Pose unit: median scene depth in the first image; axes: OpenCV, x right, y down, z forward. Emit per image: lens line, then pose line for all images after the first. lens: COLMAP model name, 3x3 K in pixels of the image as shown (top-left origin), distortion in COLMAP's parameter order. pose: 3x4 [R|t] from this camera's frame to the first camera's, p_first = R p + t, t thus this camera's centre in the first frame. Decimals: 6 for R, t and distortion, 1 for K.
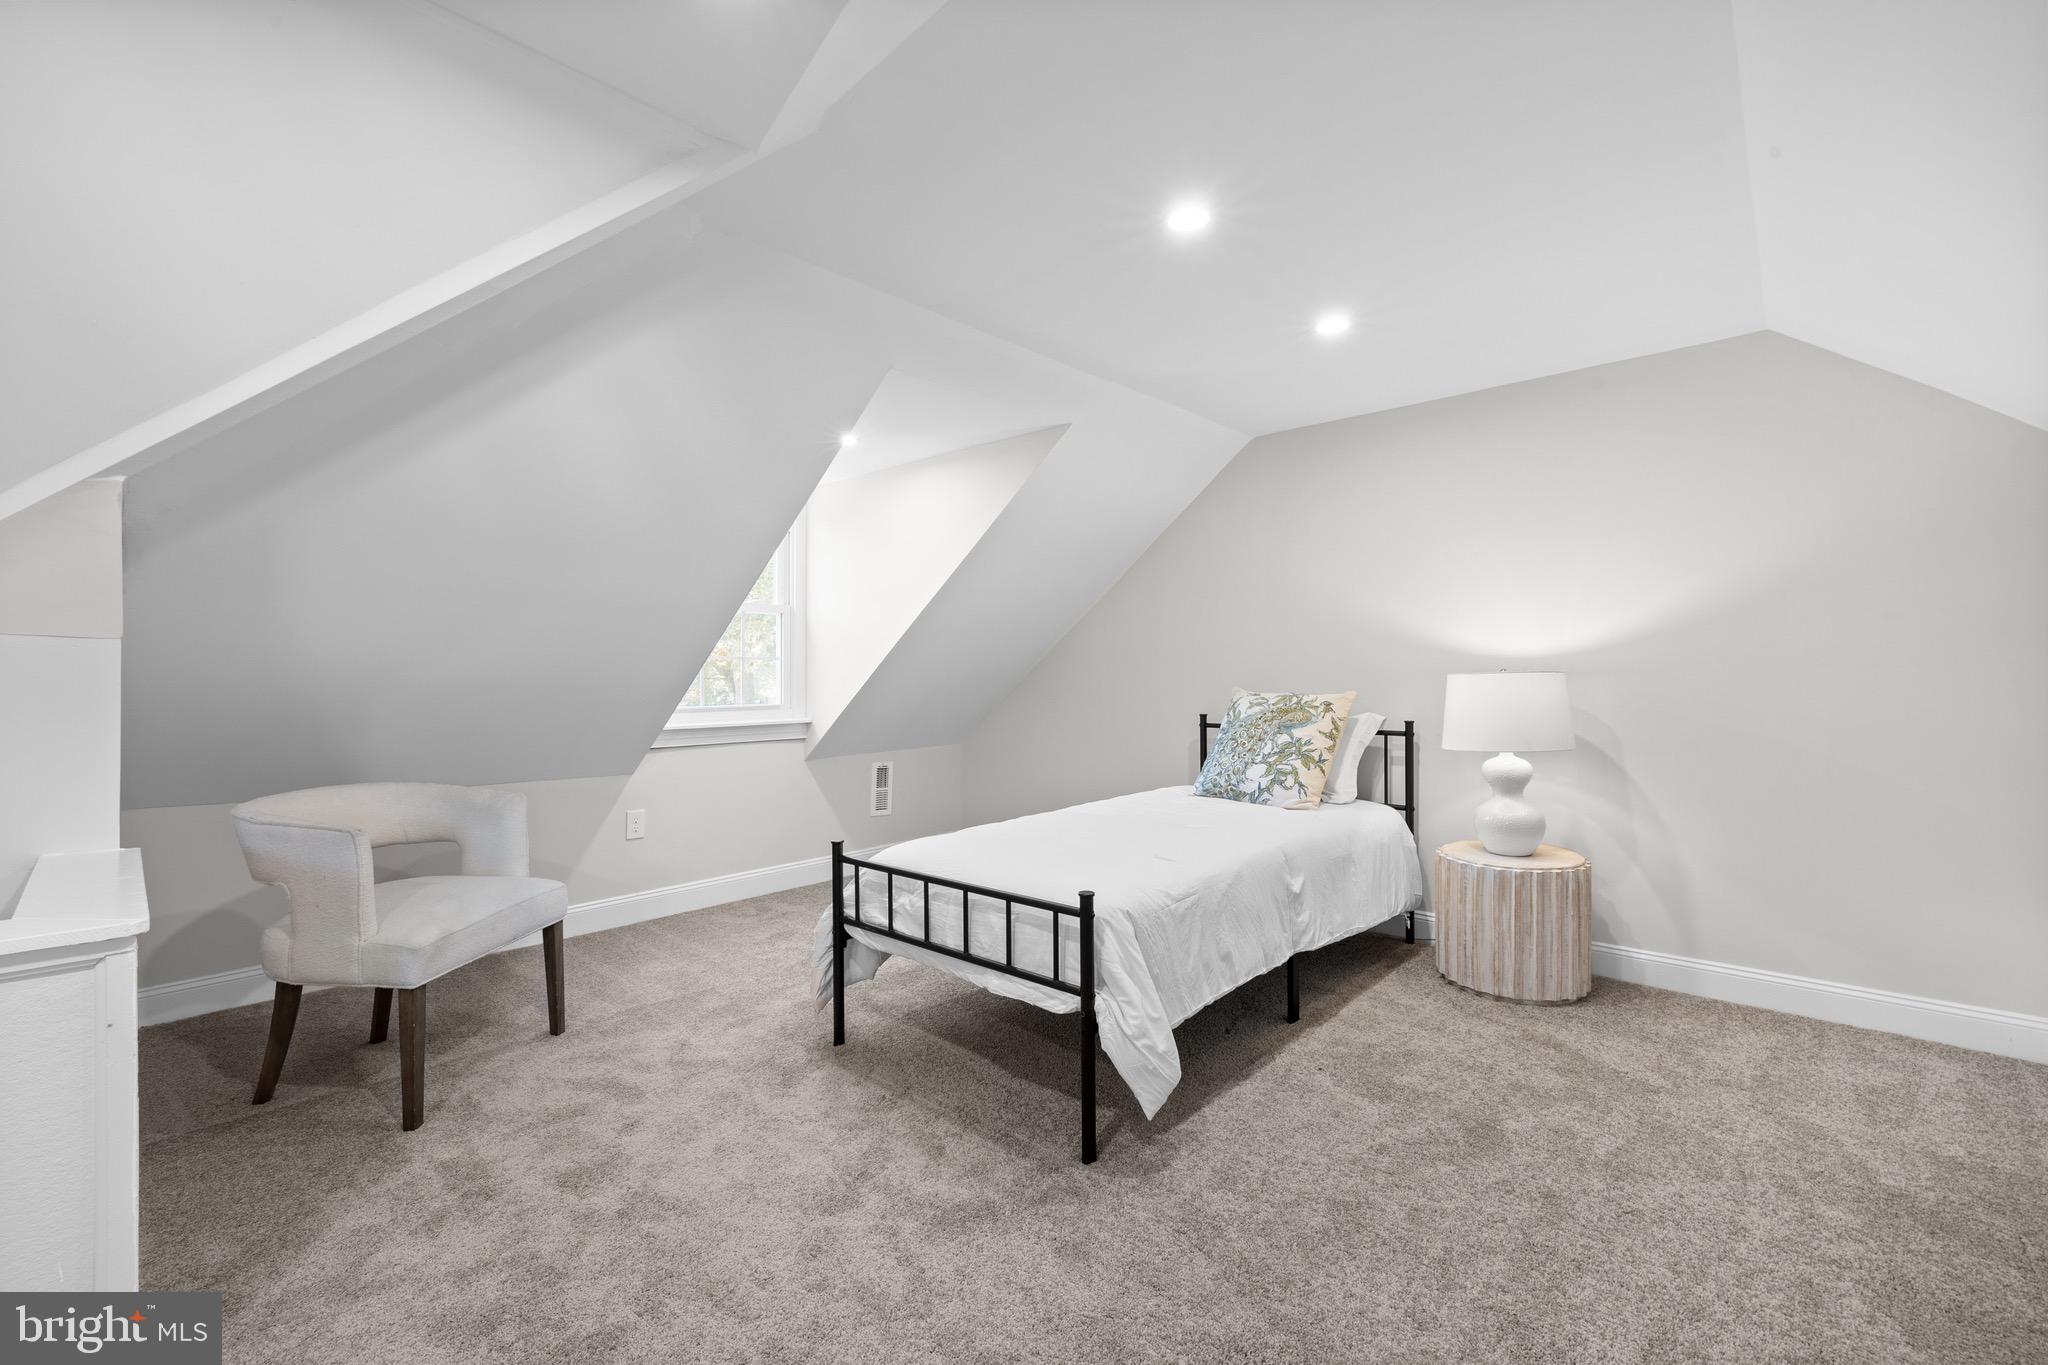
lens RADIAL K [[874.4, 0, 1023.7], [0, 874.4, 677.6], [0, 0, 1]] dist [-0.001268, 0.000163]
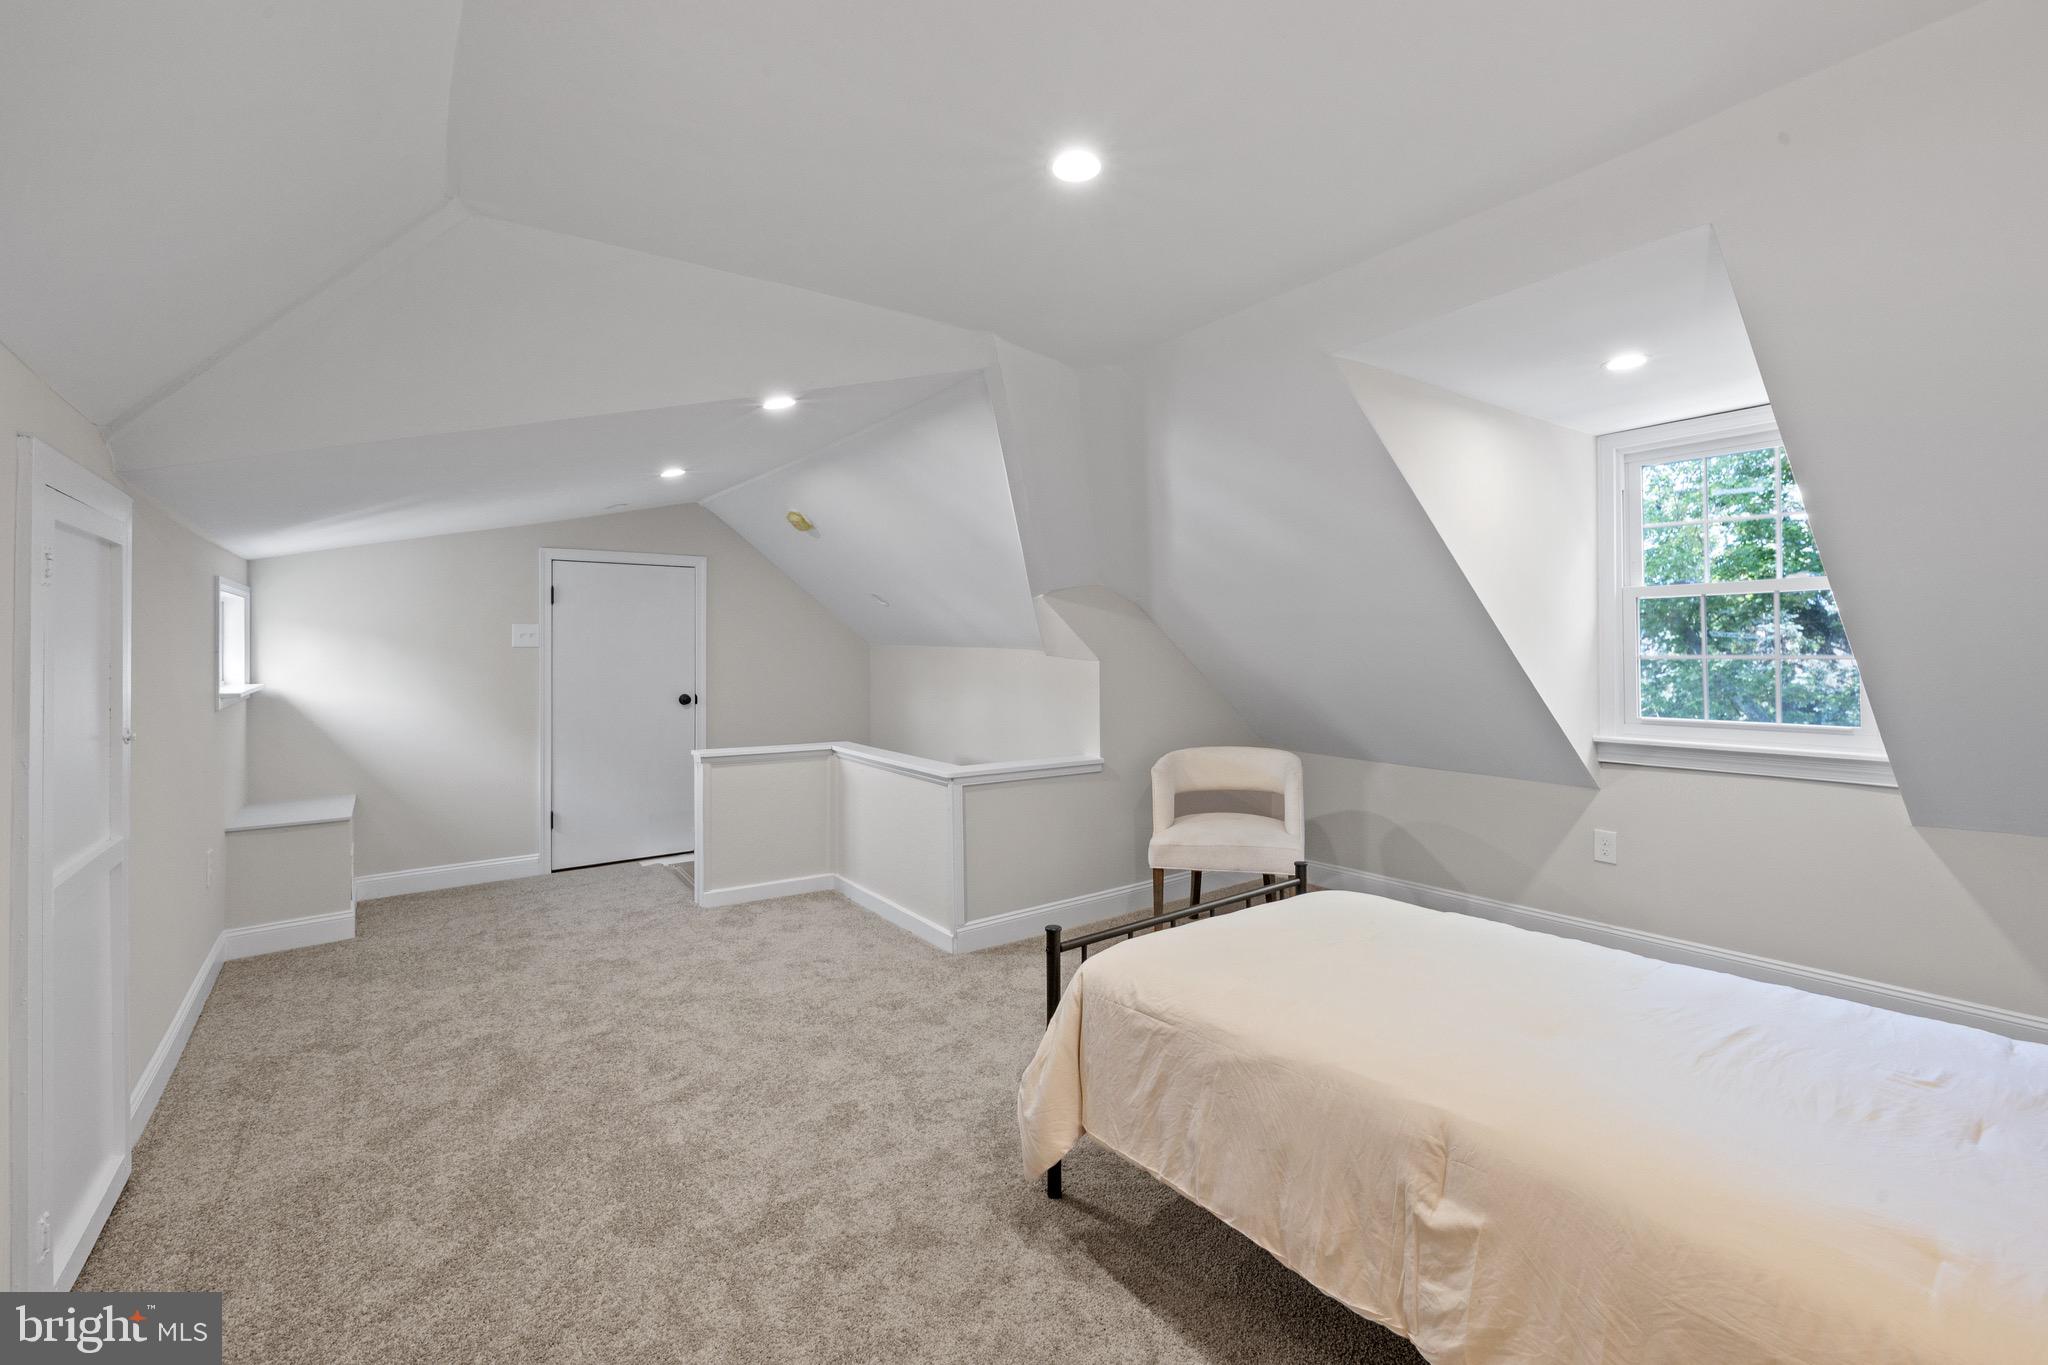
lens RADIAL K [[862.2, 0, 1026.0], [0, 862.2, 671.0], [0, 0, 1]] dist [-0.000093, 0.000132]
pose [[-0.202585, 0.018932, -0.979082, 0.716800], [0.005733, 0.999819, 0.018146, -0.043201], [0.979248, -0.001937, -0.202657, 0.812208]]
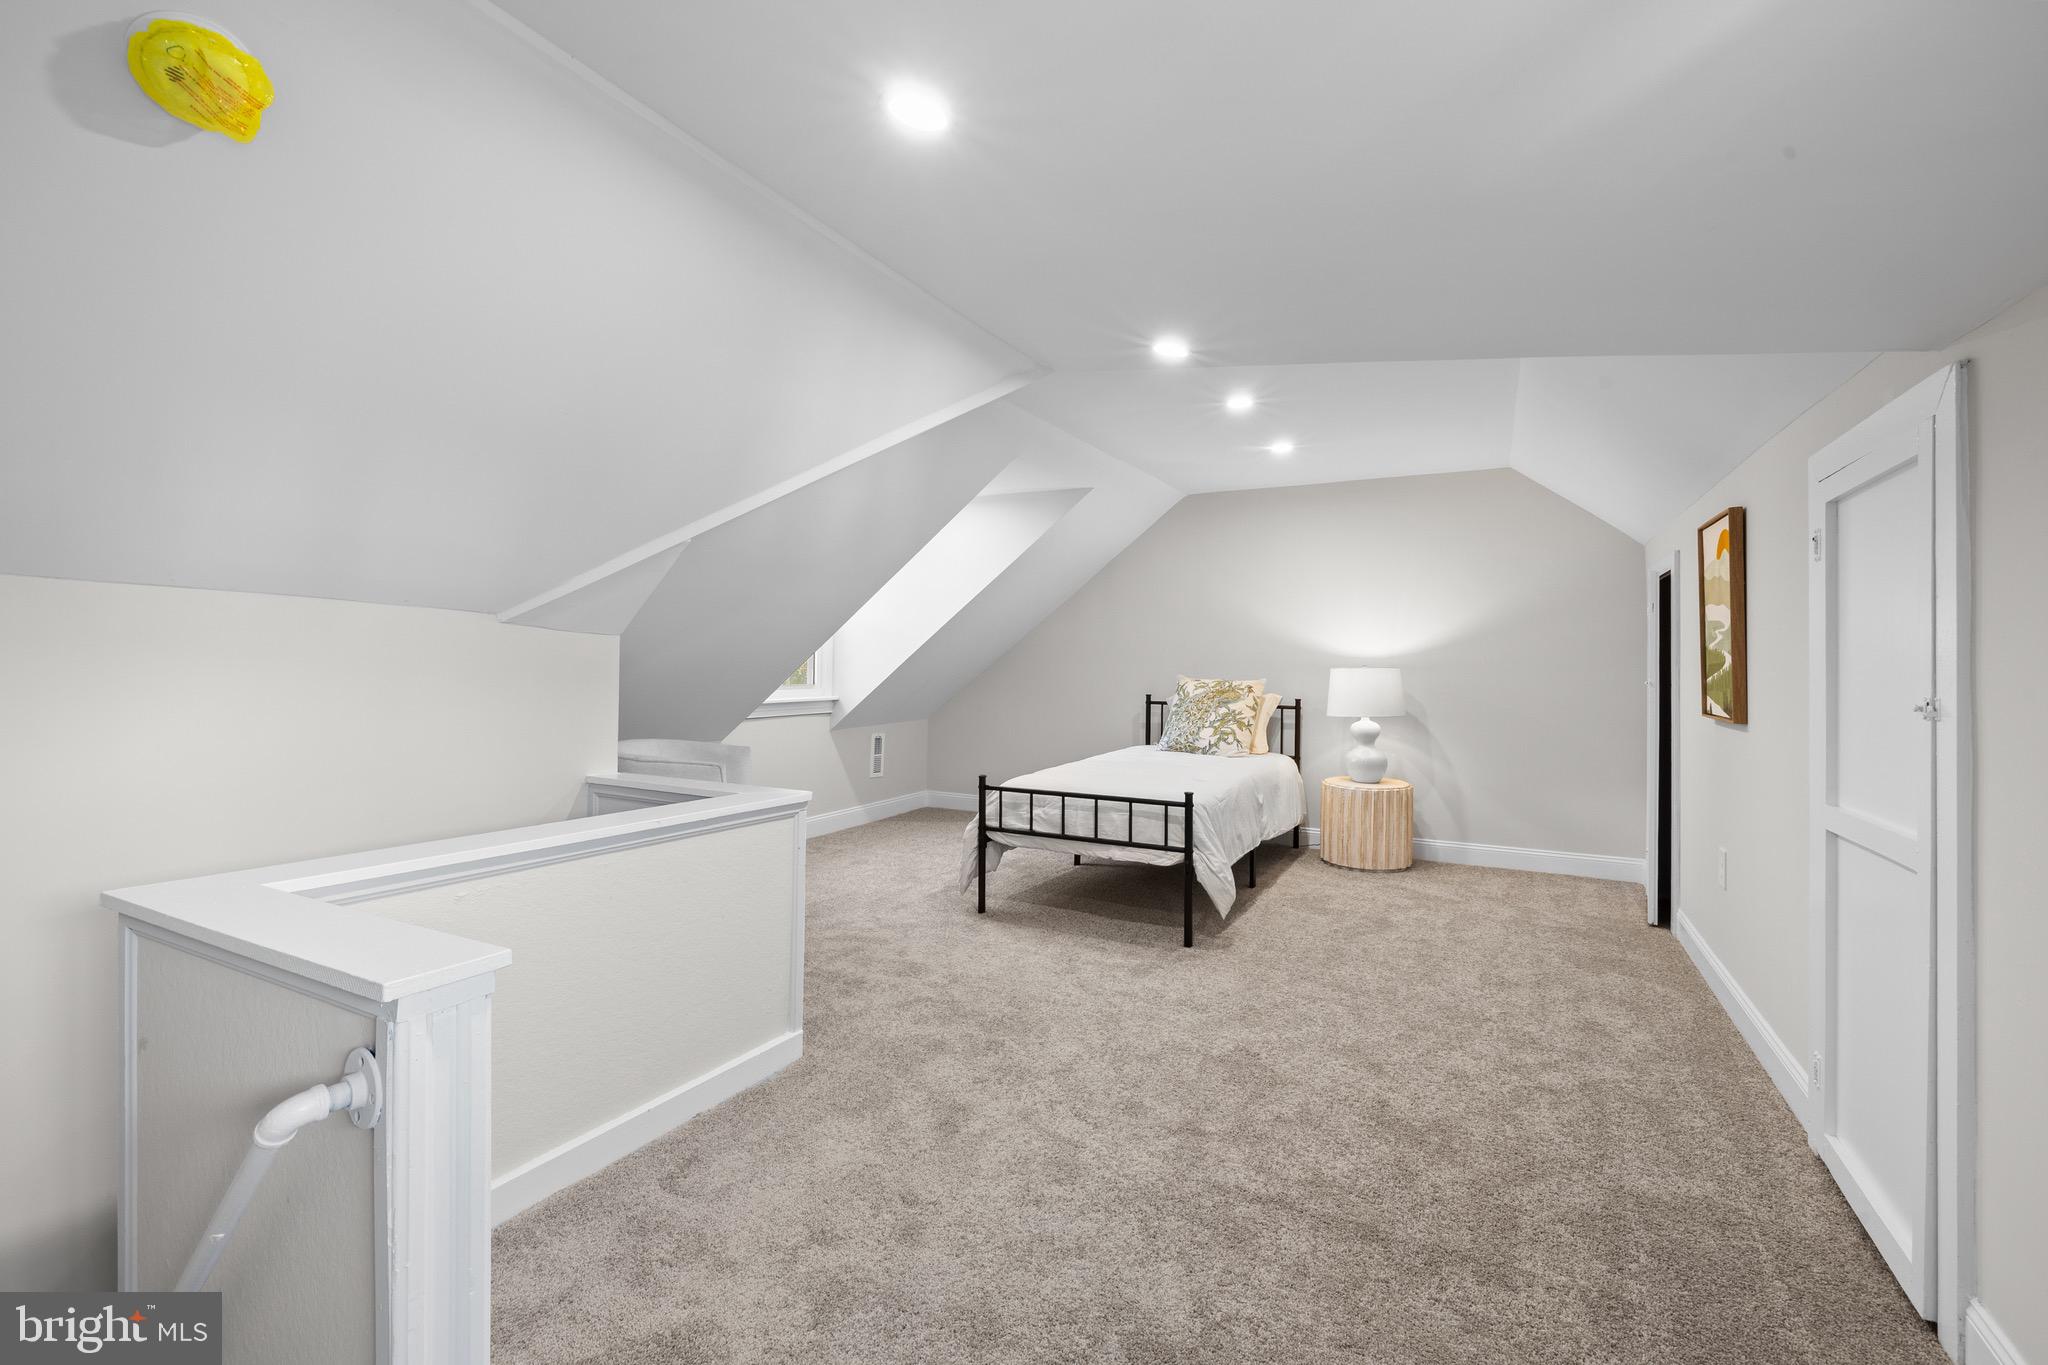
lens RADIAL K [[892.0, 0, 1026.4], [0, 892.0, 665.3], [0, 0, 1]] dist [0.001006, 0.000026]
pose [[0.968512, 0.014823, 0.248525, -0.471131], [-0.015165, 0.999885, -0.000538, -0.000200], [-0.248505, -0.003248, 0.968625, -0.435990]]
